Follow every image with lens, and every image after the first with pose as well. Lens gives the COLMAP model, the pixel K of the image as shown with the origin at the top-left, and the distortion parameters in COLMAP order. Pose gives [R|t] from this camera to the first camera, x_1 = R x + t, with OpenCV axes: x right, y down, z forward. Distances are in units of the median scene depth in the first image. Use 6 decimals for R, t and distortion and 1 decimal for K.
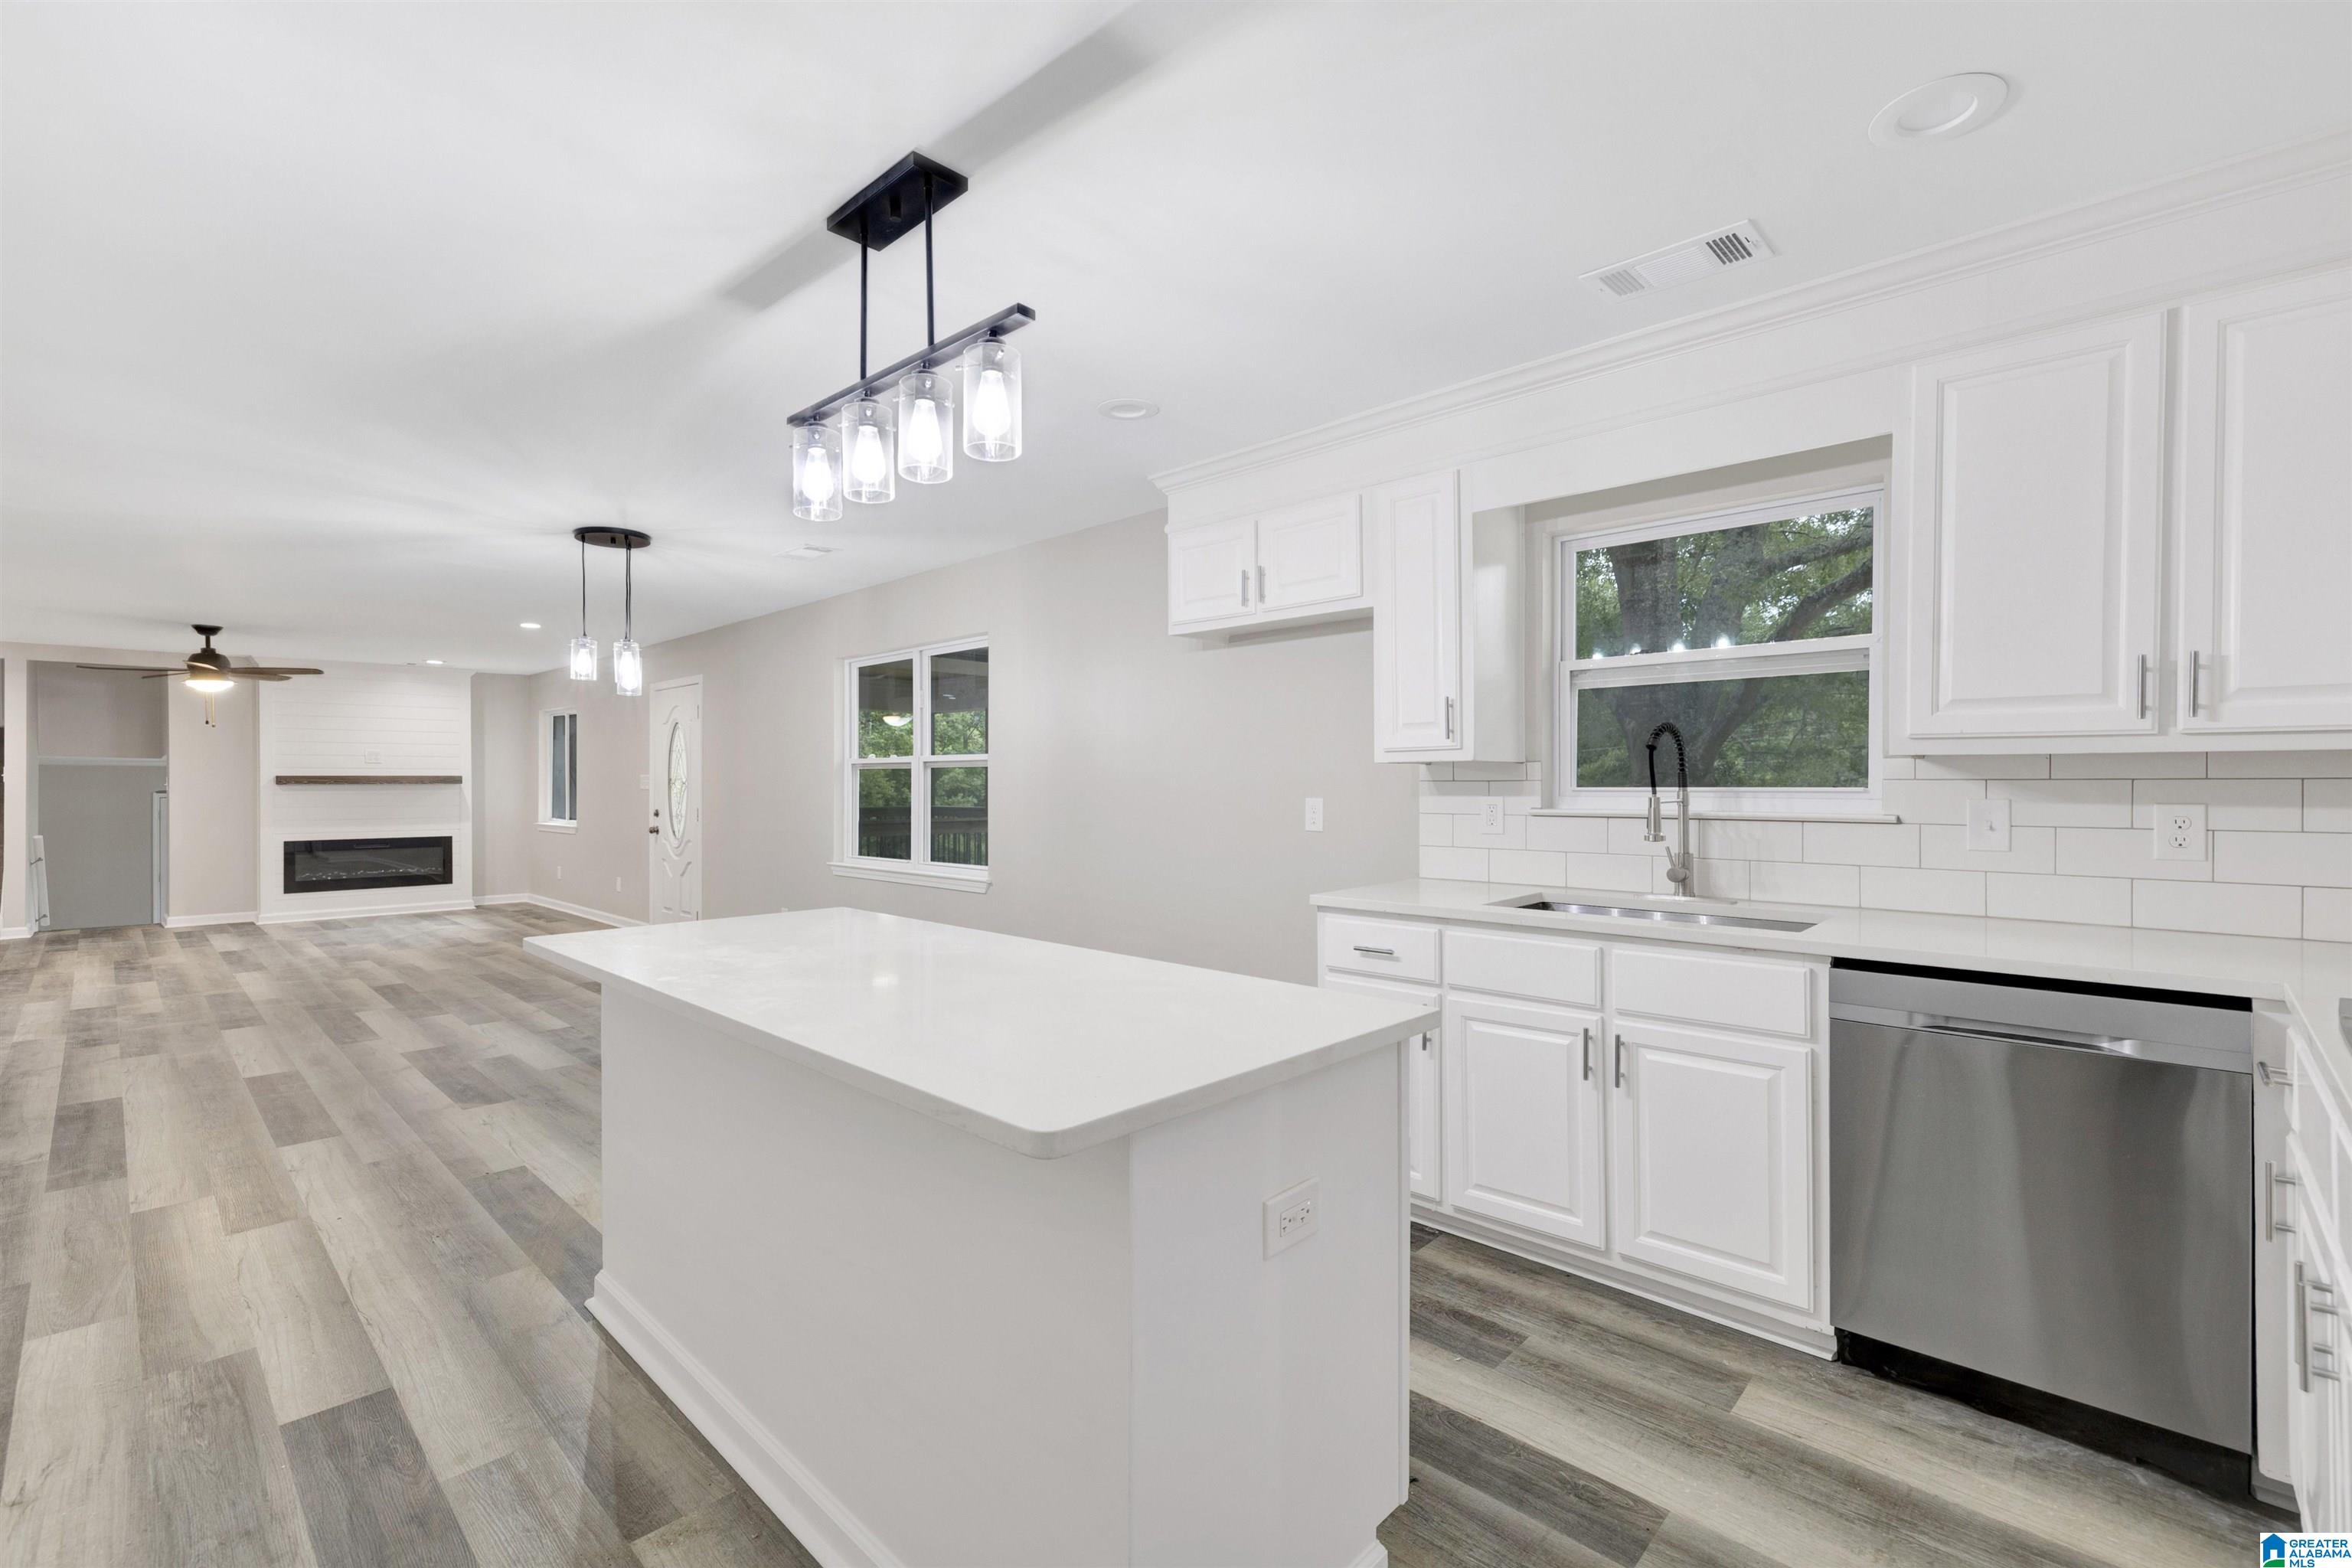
lens RADIAL K [[1014.4, 0, 1167.7], [0, 1014.4, 784.4], [0, 0, 1]] dist [0.000764, -0.000088]
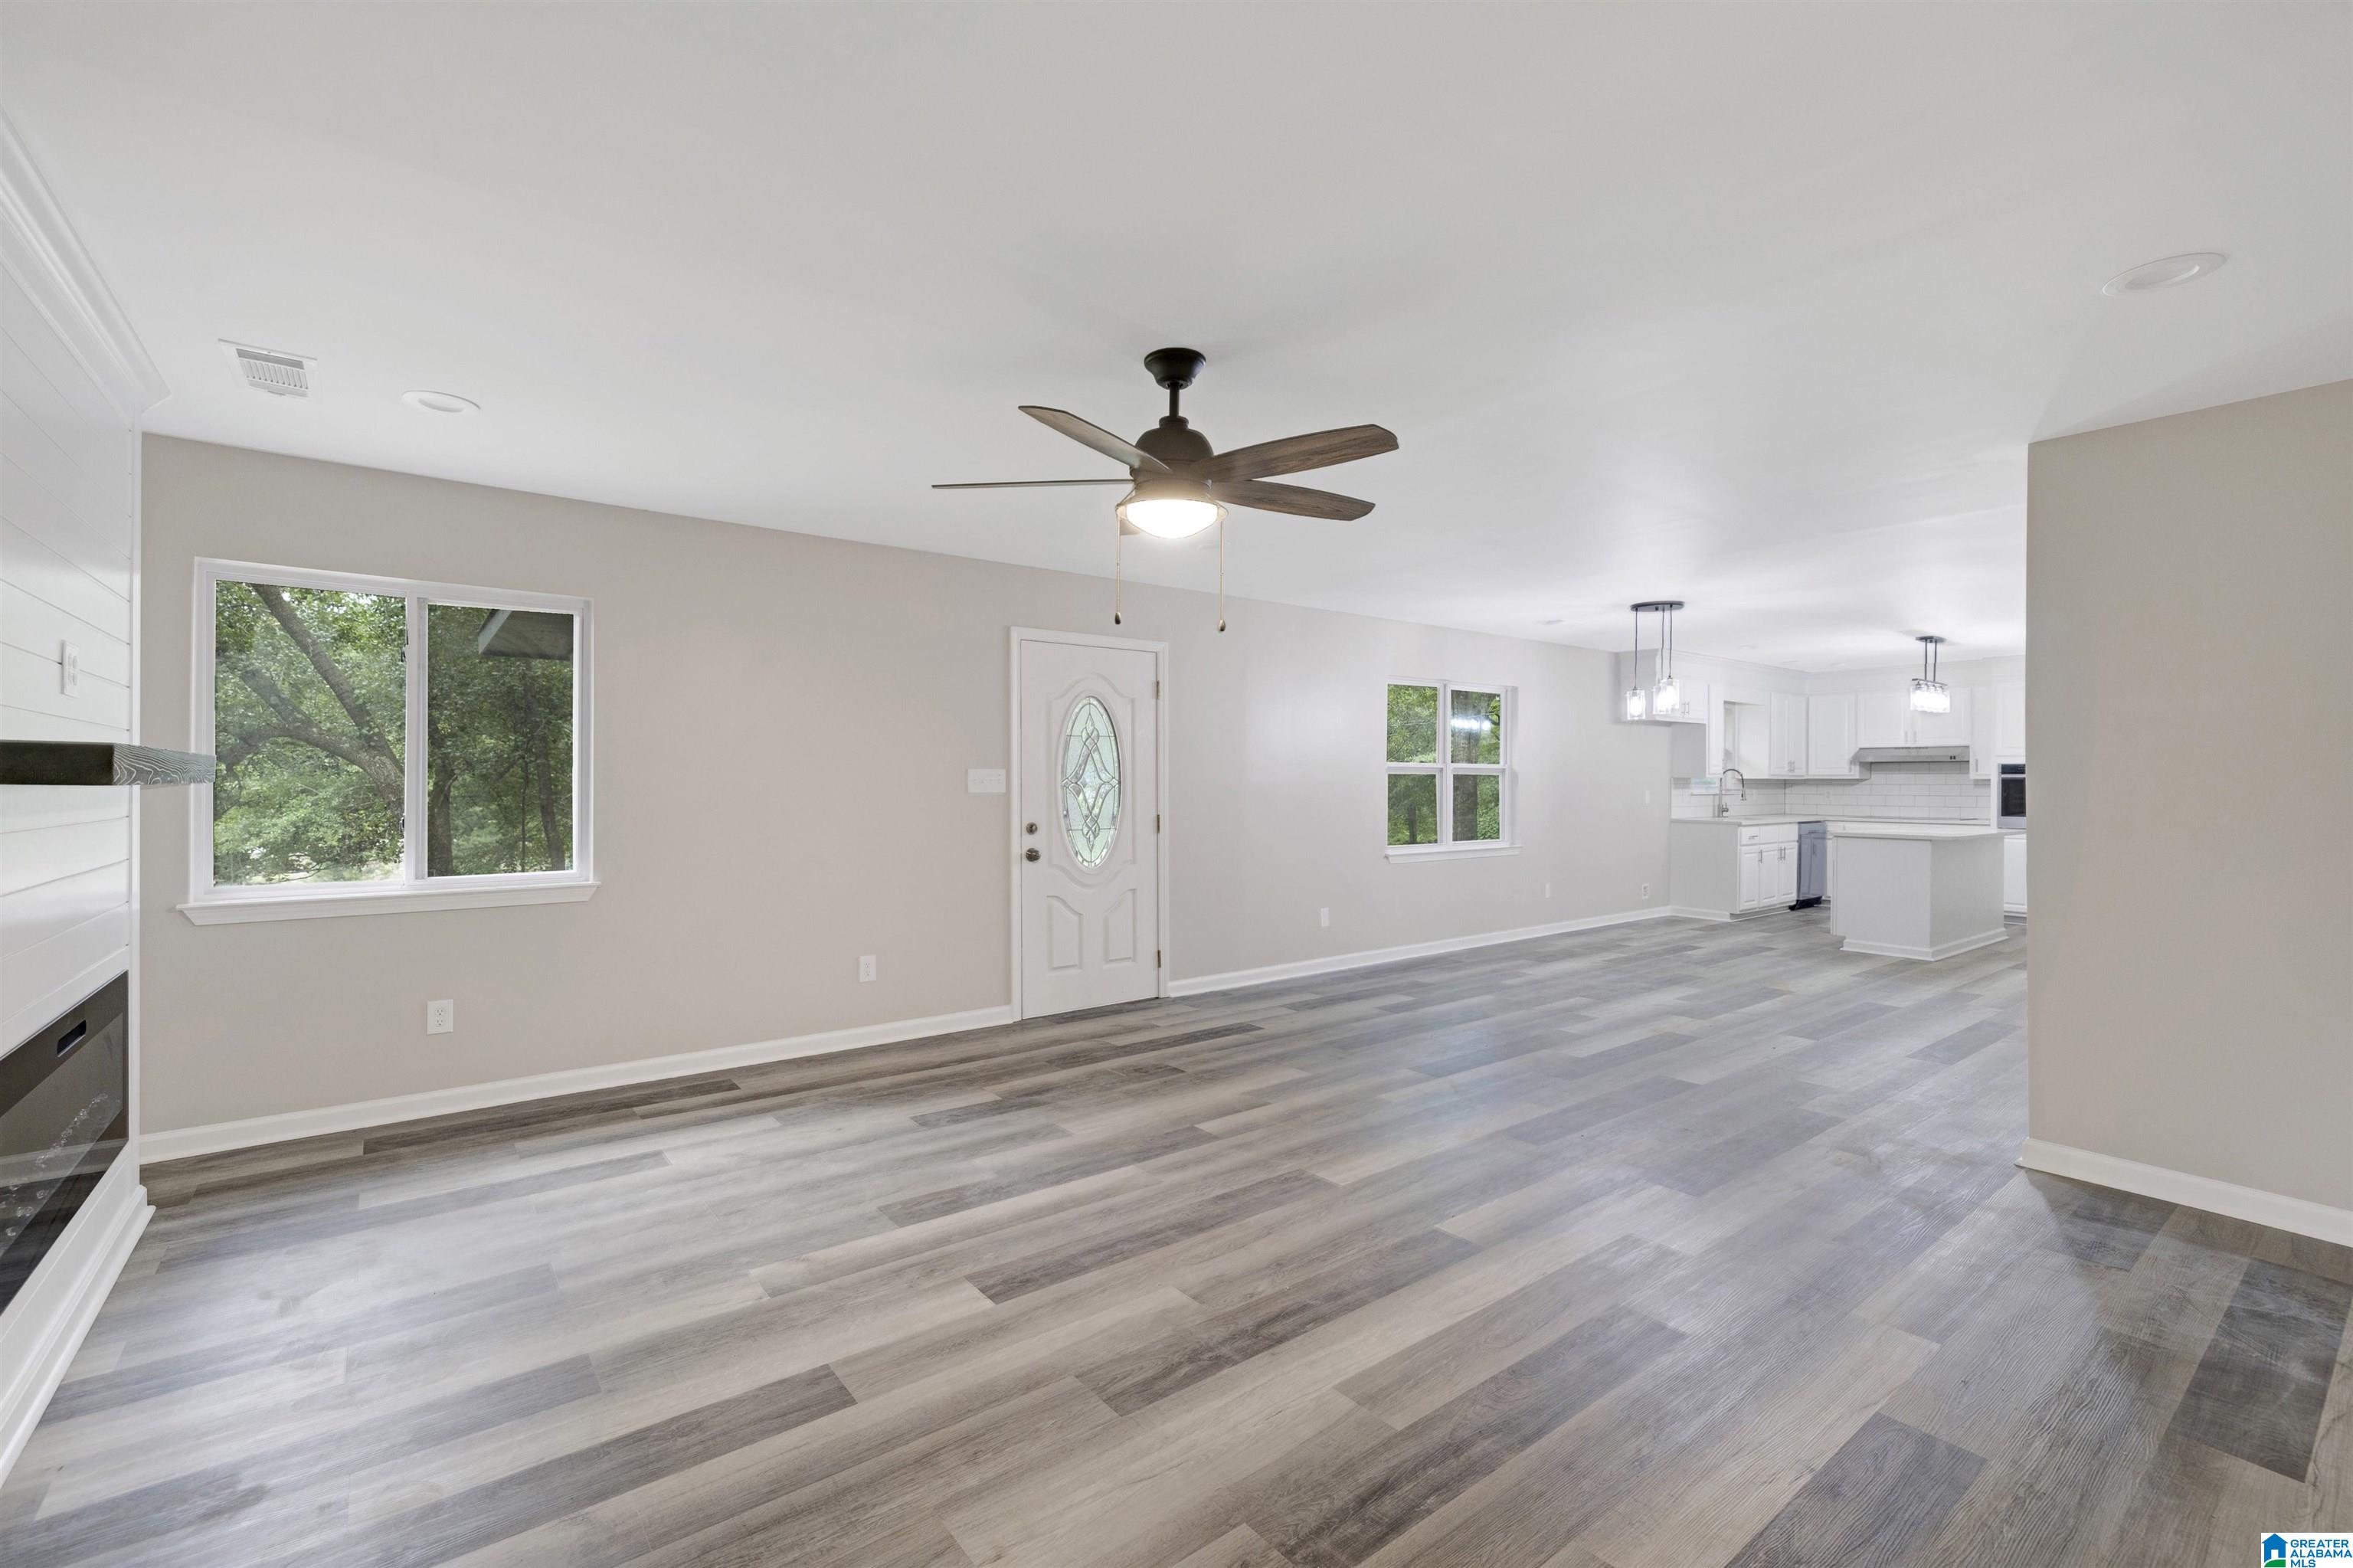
lens RADIAL K [[1000.1, 0, 1161.9], [0, 1000.1, 788.3], [0, 0, 1]] dist [-0.001057, -0.000139]
pose [[0.160051, -0.001827, 0.987107, -1.354886], [0.000632, 0.999998, 0.001748, 0.001497], [-0.987108, 0.000344, 0.160052, 0.982392]]
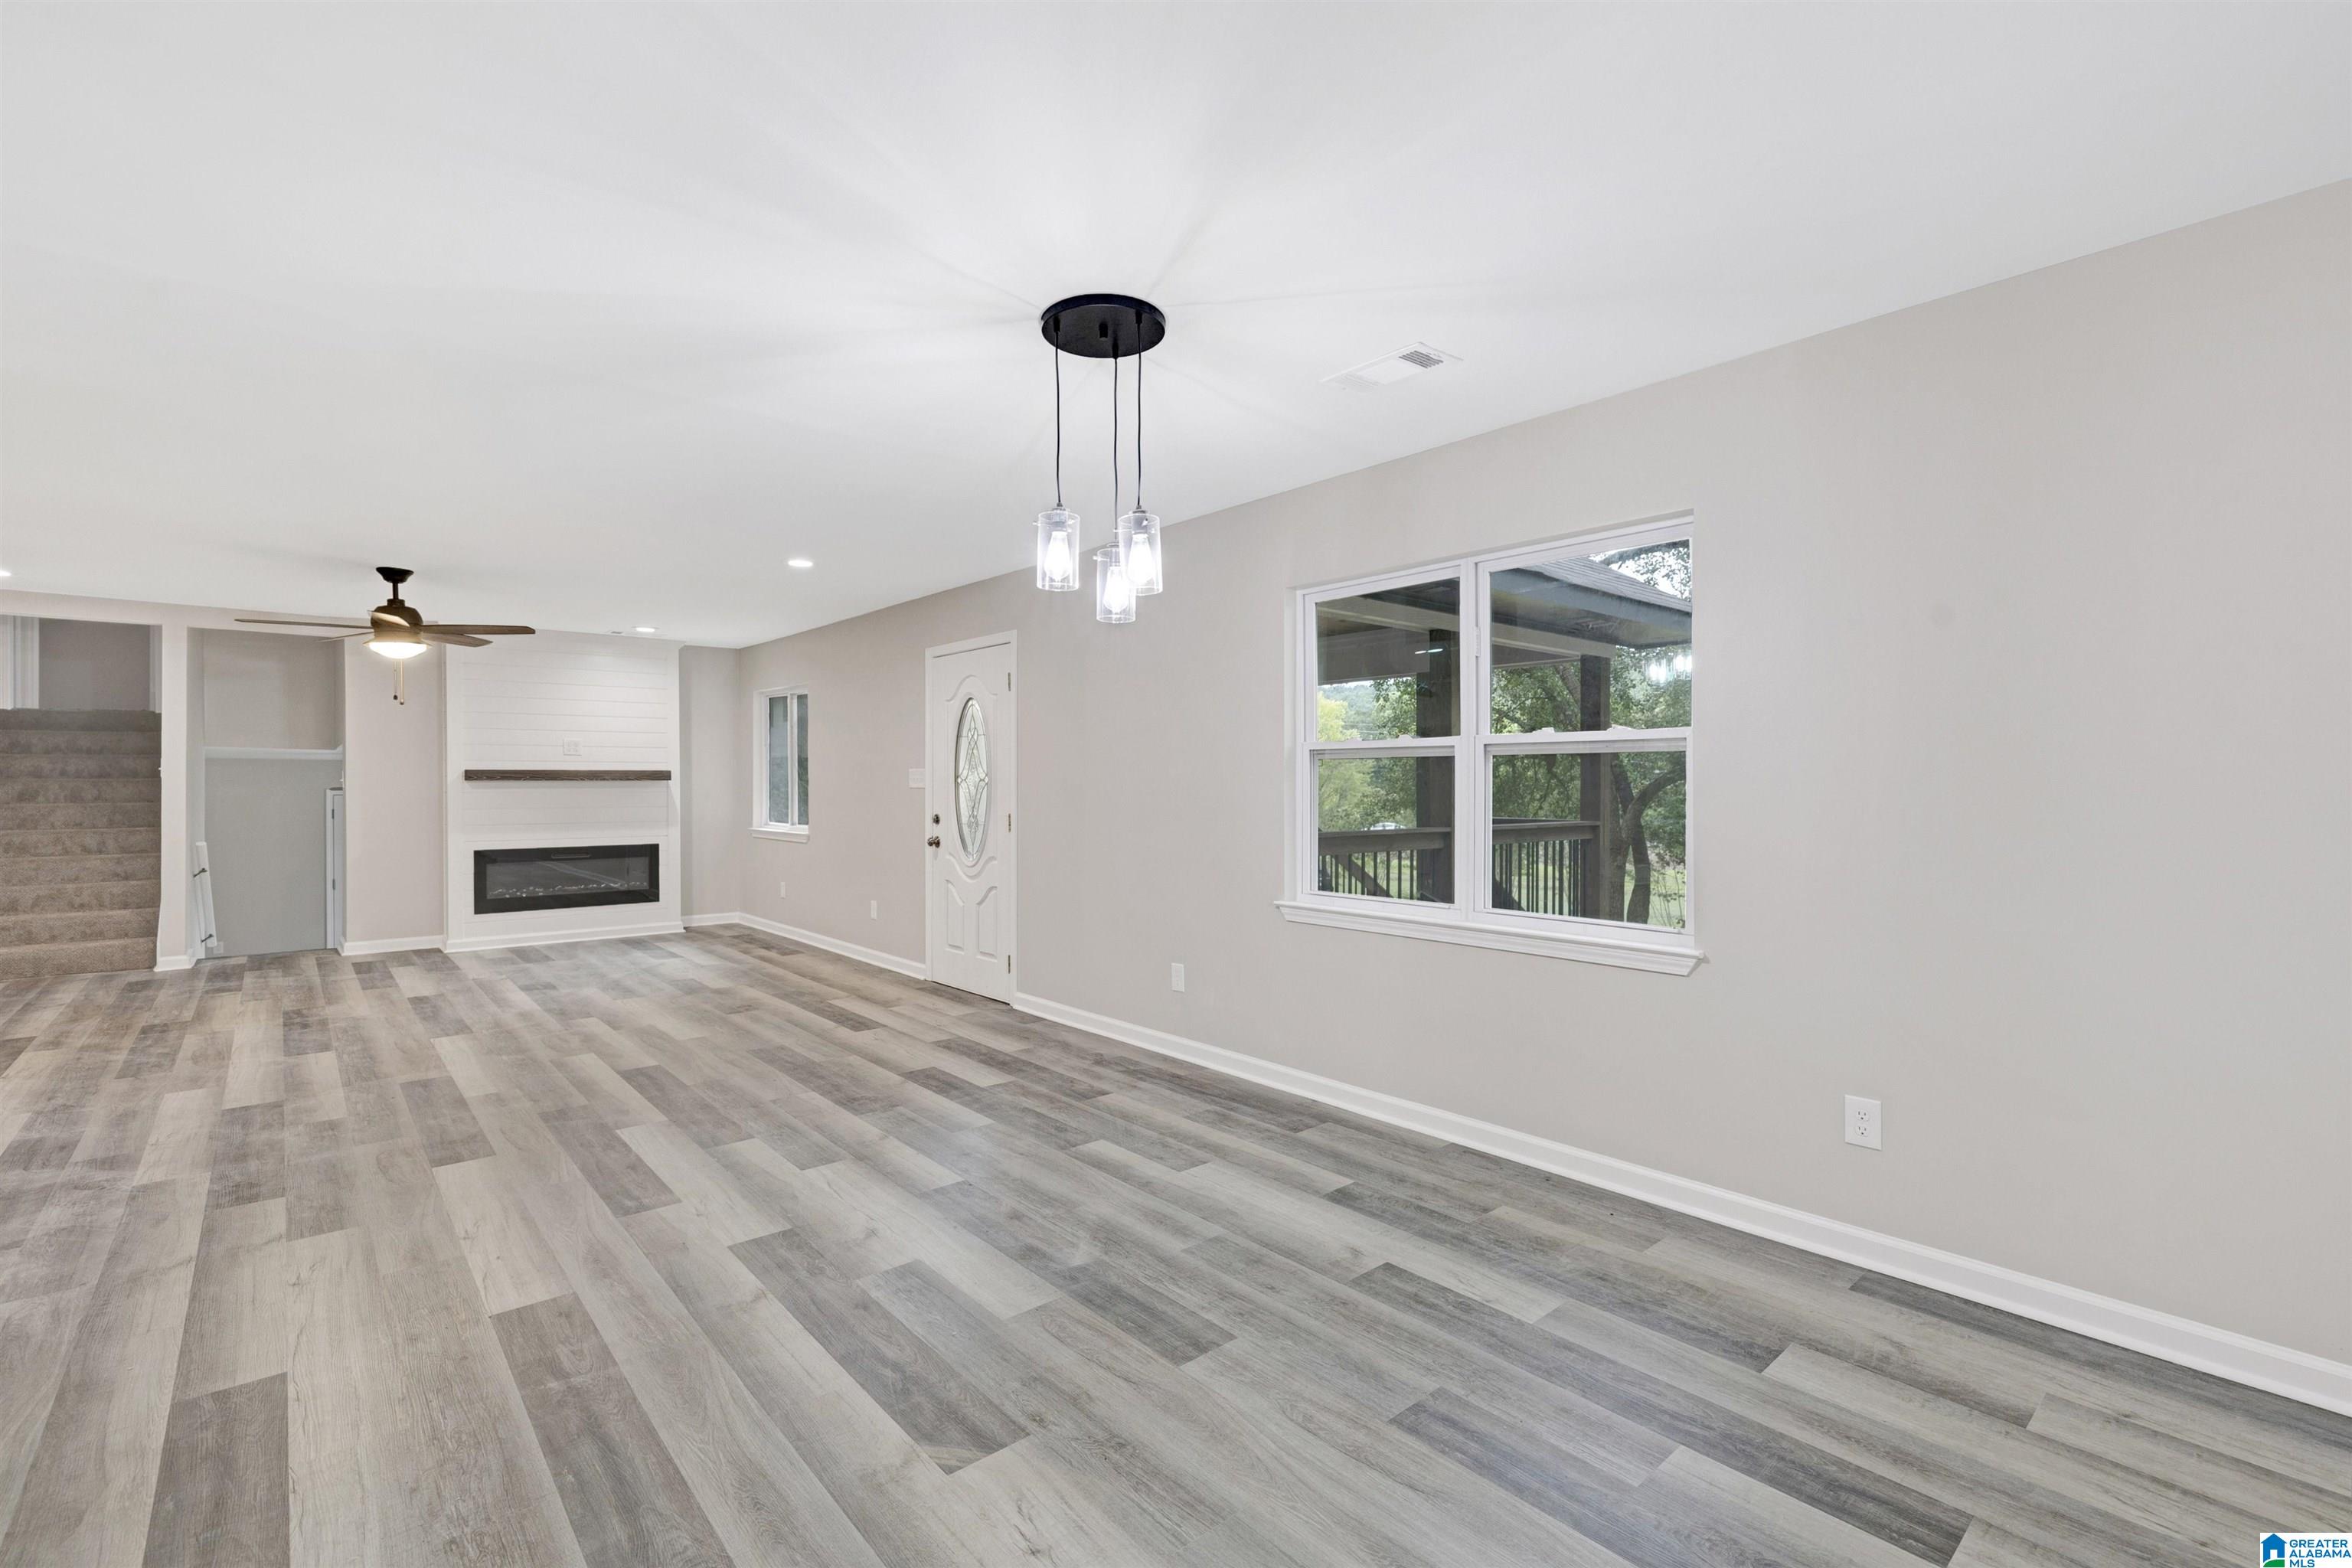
lens RADIAL K [[1031.4, 0, 1162.2], [0, 1031.4, 783.5], [0, 0, 1]] dist [0.001766, 0.000276]
pose [[0.994755, 0.001393, -0.102278, -0.312022], [-0.001170, 0.999997, 0.002240, -0.000002], [0.102281, -0.002109, 0.994753, 0.305930]]
